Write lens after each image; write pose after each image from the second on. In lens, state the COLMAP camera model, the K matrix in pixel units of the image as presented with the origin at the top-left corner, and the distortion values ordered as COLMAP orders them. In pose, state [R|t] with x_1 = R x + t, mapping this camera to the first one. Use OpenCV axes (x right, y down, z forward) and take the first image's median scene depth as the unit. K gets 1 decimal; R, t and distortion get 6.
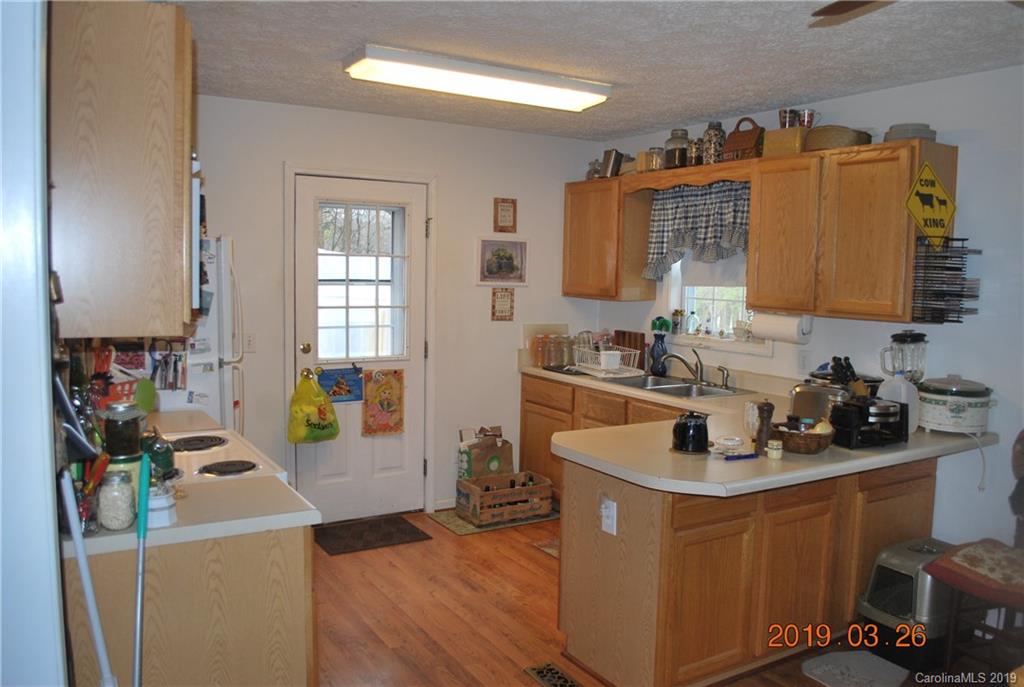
lens RADIAL K [[810.8, 0, 515.2], [0, 810.8, 341.6], [0, 0, 1]] dist [-0.094683, 0.035759]
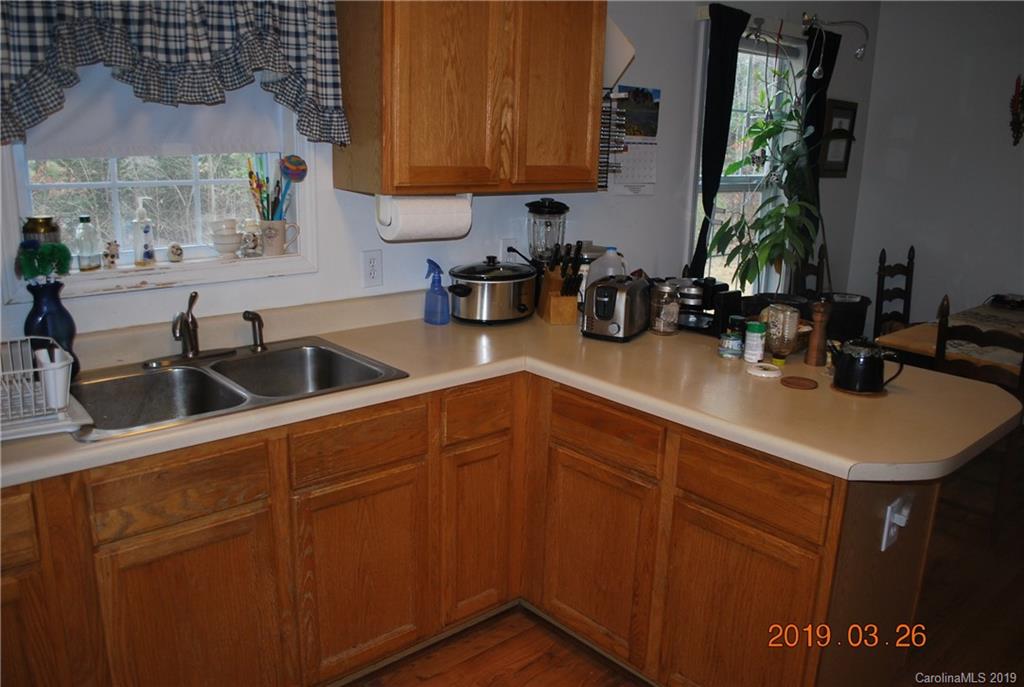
lens RADIAL K [[810.8, 0, 515.2], [0, 810.8, 341.6], [0, 0, 1]] dist [-0.094683, 0.035759]
pose [[-0.183996, -0.263911, 0.946835, -0.250627], [0.055986, 0.958903, 0.278154, -0.079492], [-0.981331, 0.104189, -0.161659, 0.859513]]
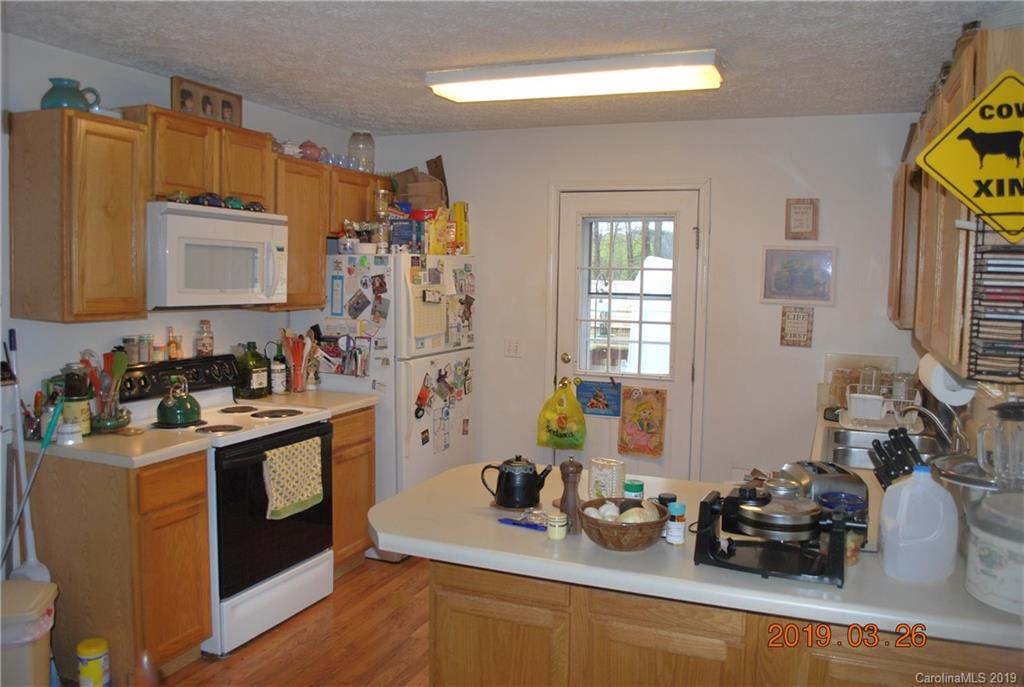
lens RADIAL K [[810.8, 0, 515.2], [0, 810.8, 341.6], [0, 0, 1]] dist [-0.094683, 0.035759]
pose [[0.594738, 0.058821, -0.801765, 0.511074], [-0.077280, 0.996884, 0.015811, -0.023392], [0.800196, 0.052557, 0.597431, 0.306042]]
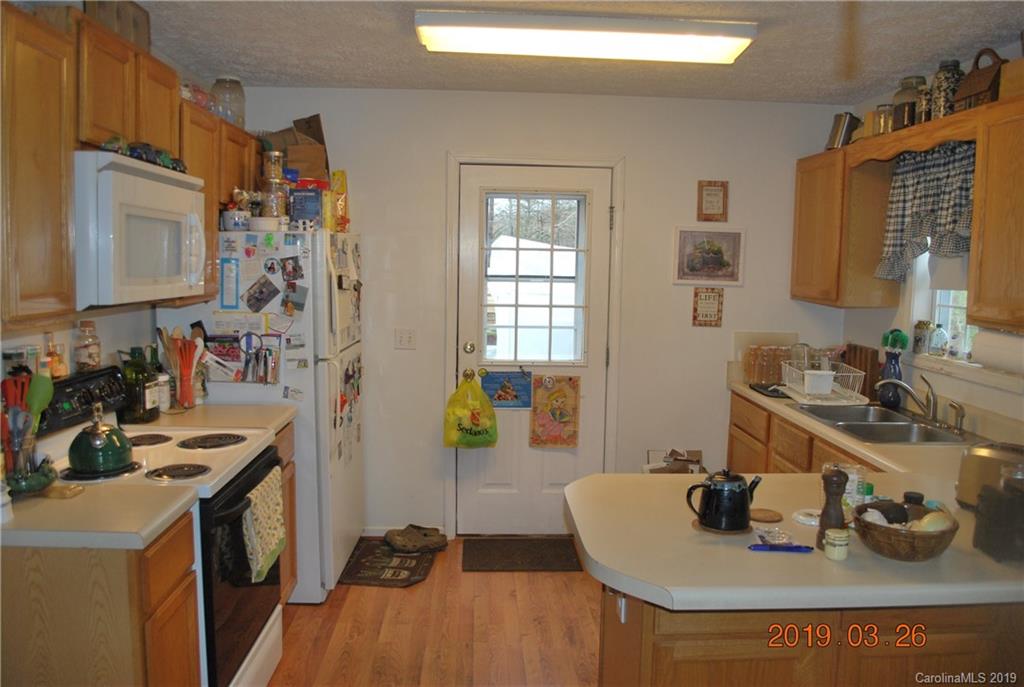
lens RADIAL K [[810.8, 0, 515.2], [0, 810.8, 341.6], [0, 0, 1]] dist [-0.094683, 0.035759]
pose [[0.876647, 0.046182, -0.478913, 0.230450], [-0.043772, 0.998910, 0.016203, -0.016074], [0.479139, 0.006758, 0.877713, 0.182454]]
